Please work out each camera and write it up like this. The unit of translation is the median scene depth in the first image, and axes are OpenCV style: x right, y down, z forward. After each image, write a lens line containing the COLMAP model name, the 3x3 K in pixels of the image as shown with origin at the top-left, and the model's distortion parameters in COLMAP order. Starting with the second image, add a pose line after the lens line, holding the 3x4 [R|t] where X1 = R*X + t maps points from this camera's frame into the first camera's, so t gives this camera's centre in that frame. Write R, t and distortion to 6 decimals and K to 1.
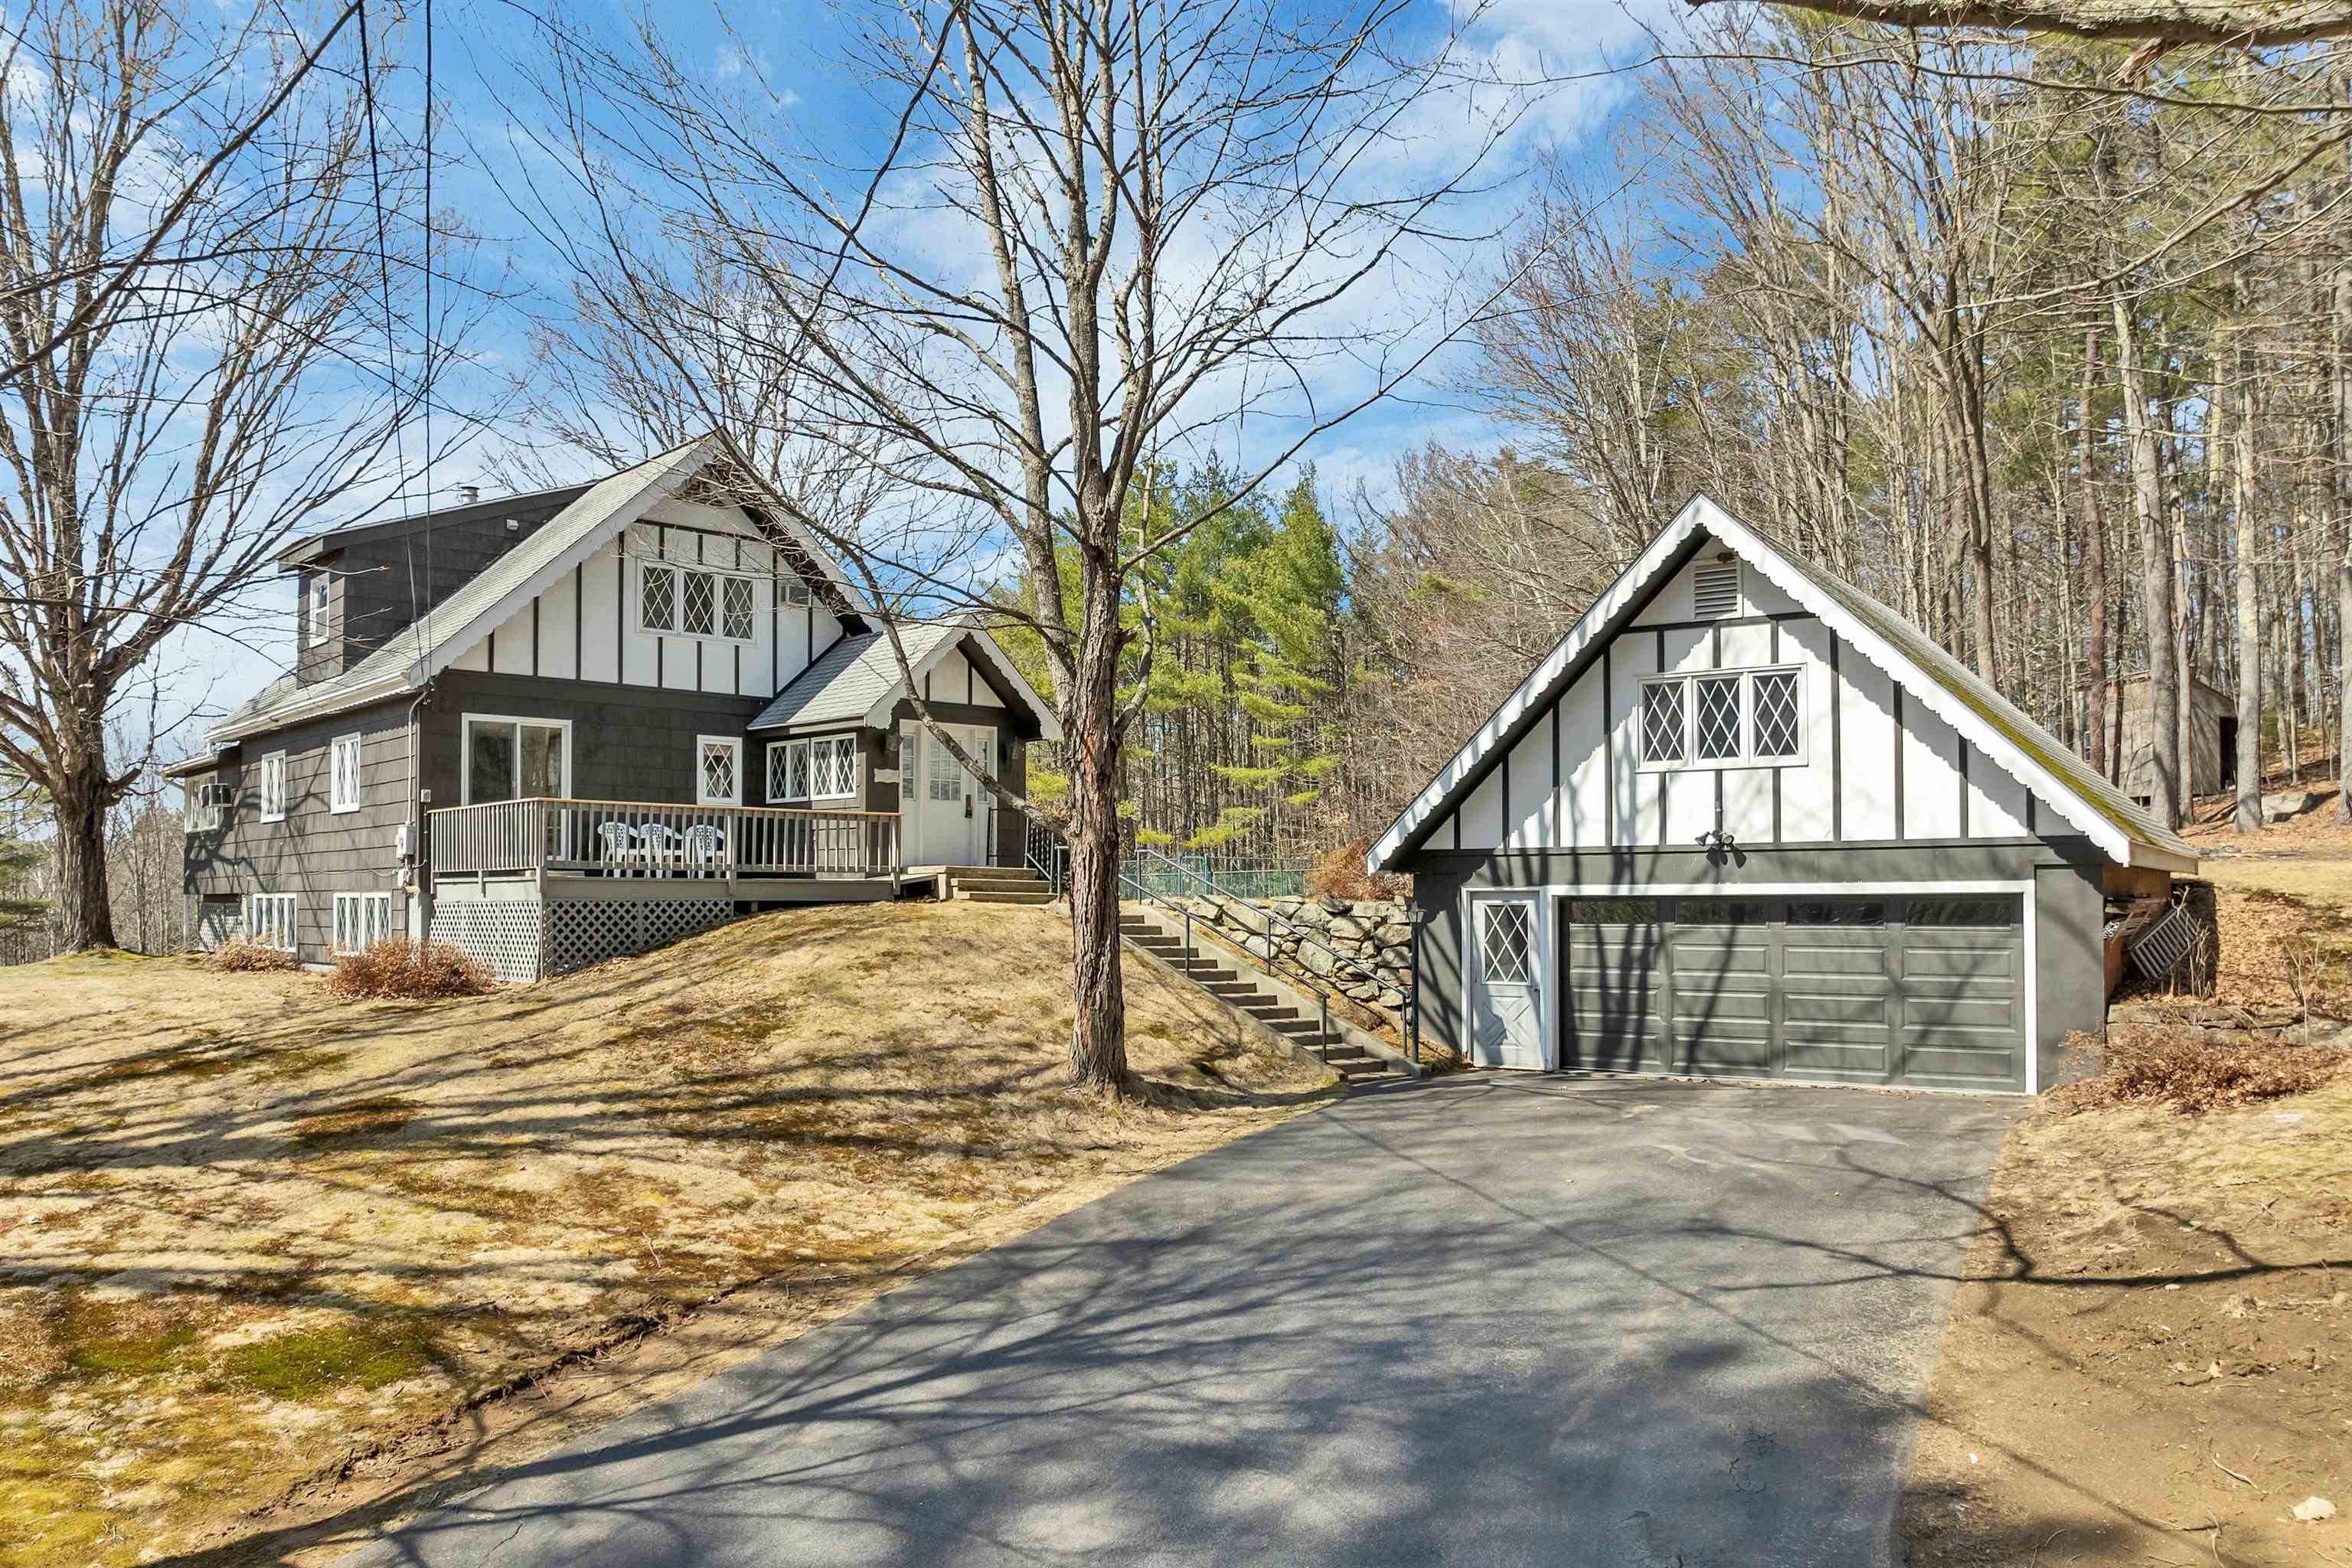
lens RADIAL K [[1679.2, 0, 1217.7], [0, 1679.2, 876.3], [0, 0, 1]] dist [-0.041920, -0.006328]
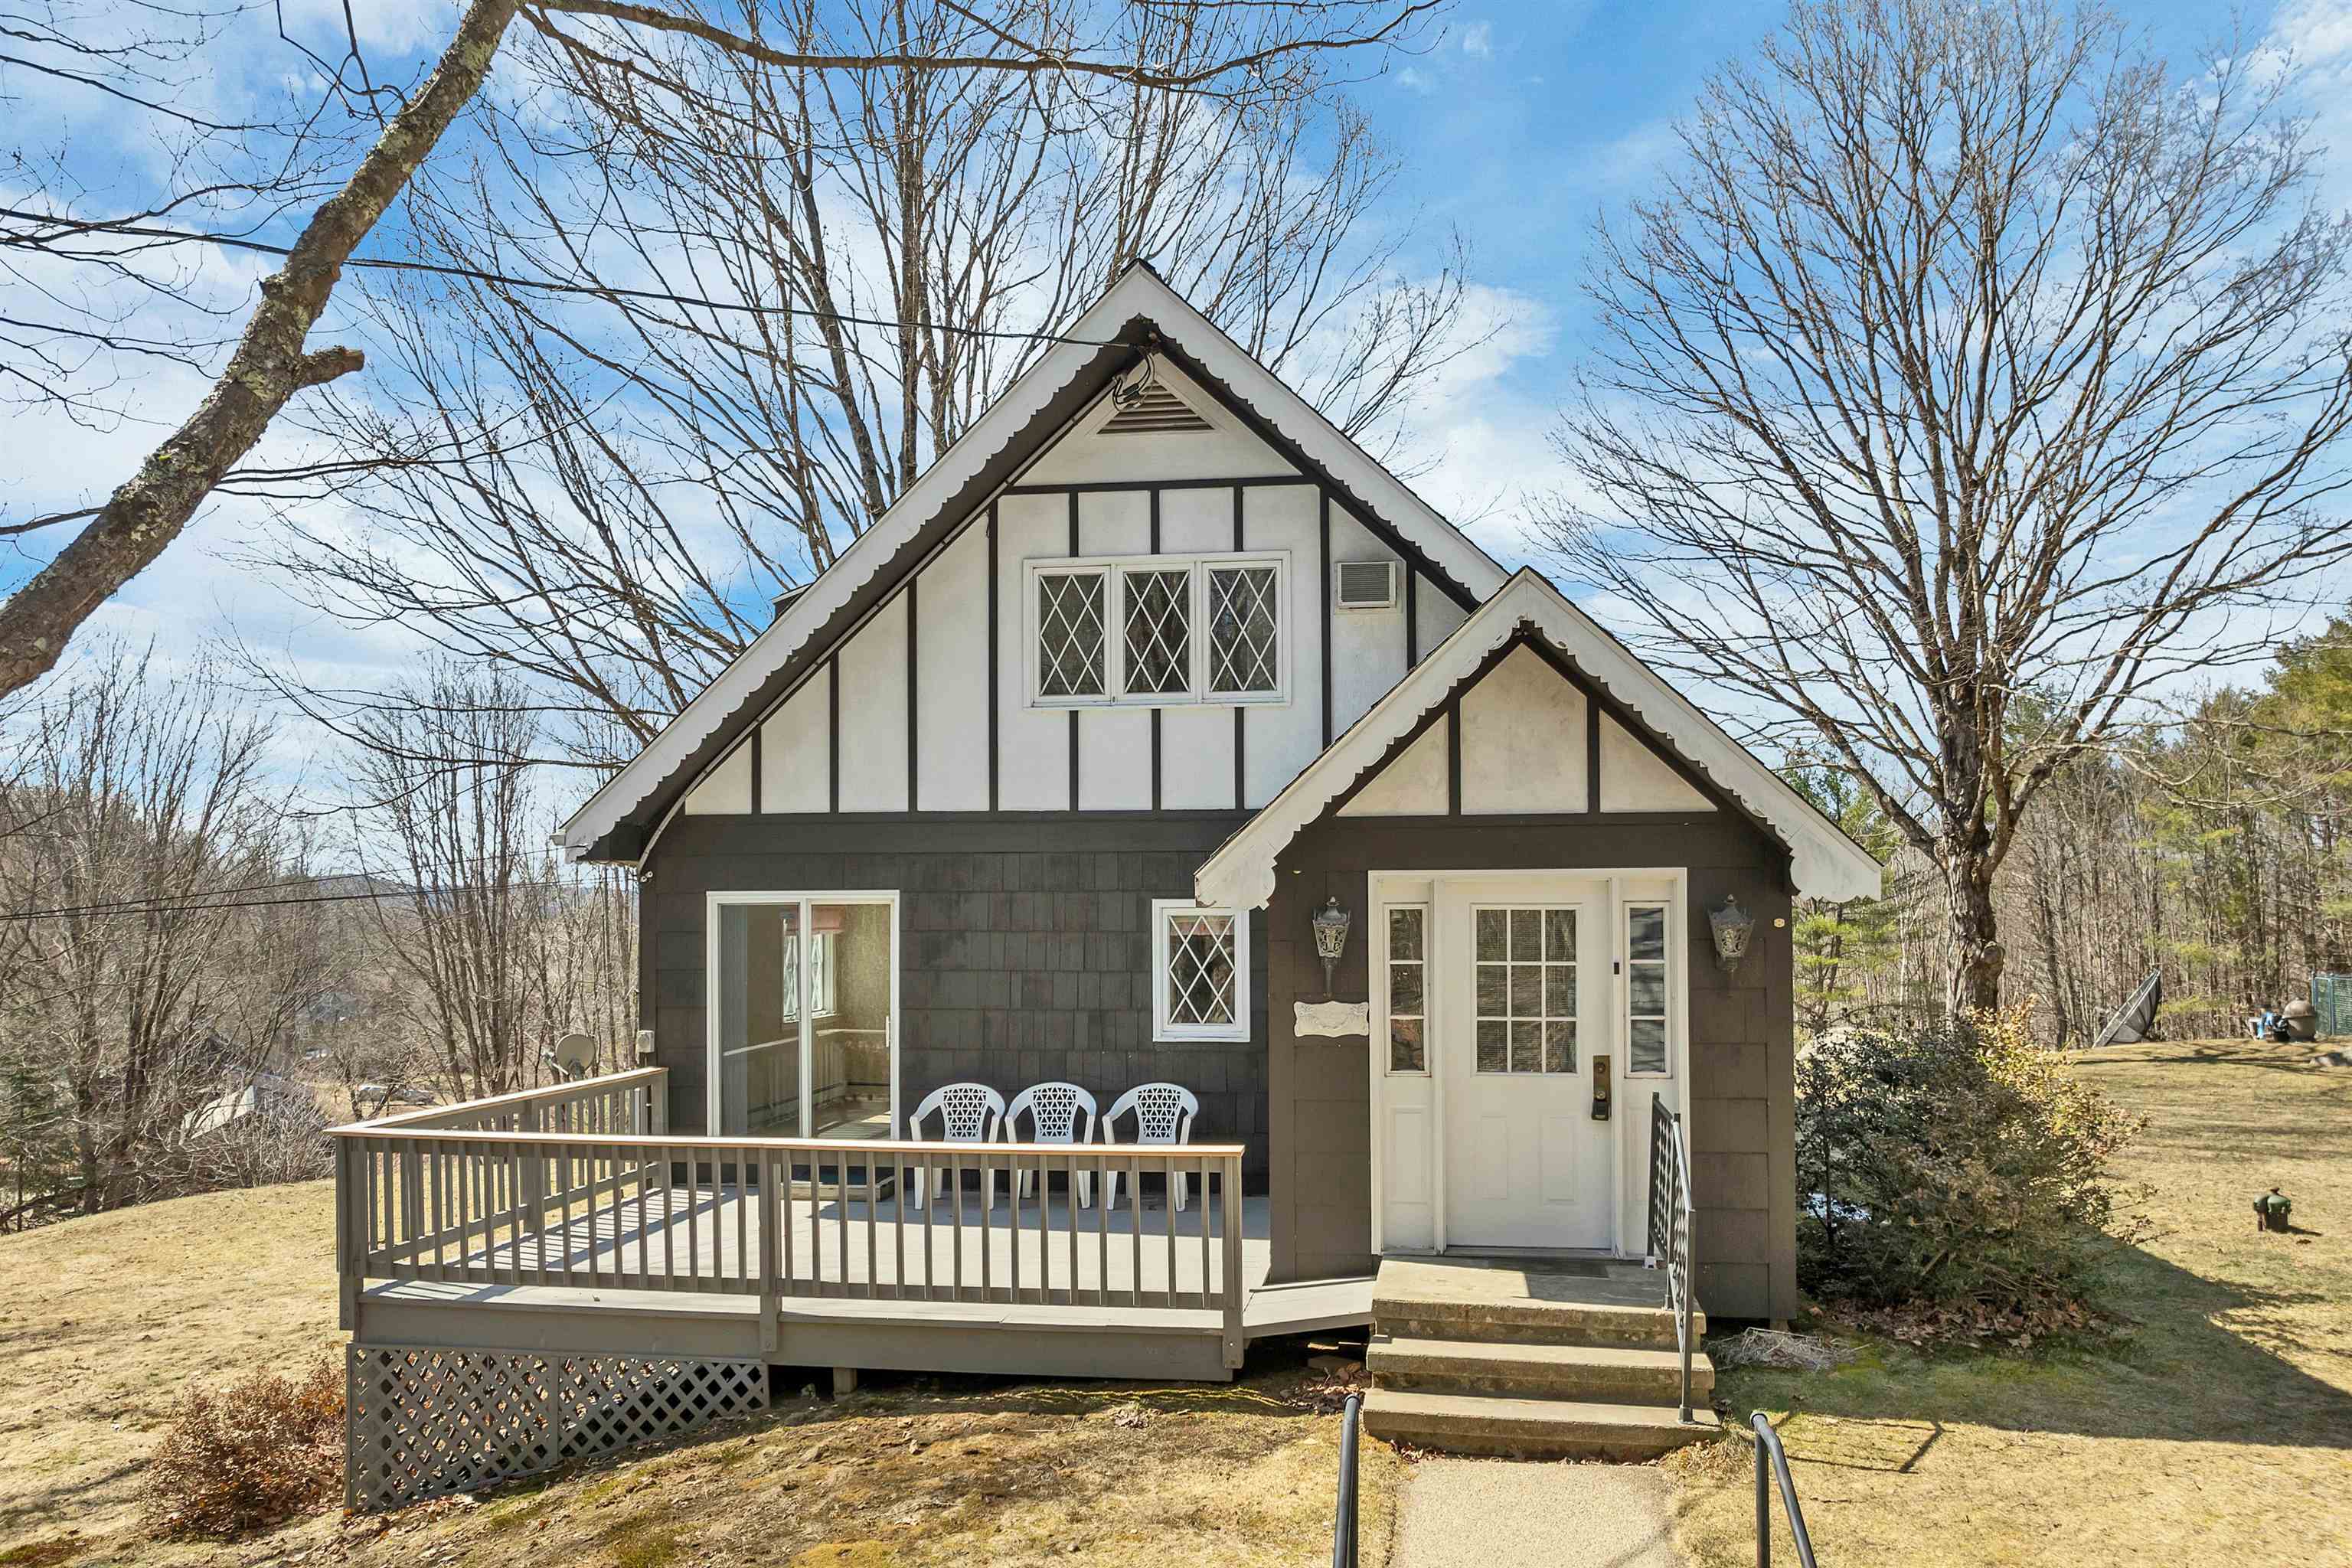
lens RADIAL K [[1751.6, 0, 1154.1], [0, 1751.6, 821.3], [0, 0, 1]] dist [-0.034406, -0.000945]
pose [[0.613475, -0.046677, -0.788333, 0.099101], [0.012438, 0.998699, -0.049454, -0.085781], [0.789616, 0.020534, 0.613258, 0.714747]]
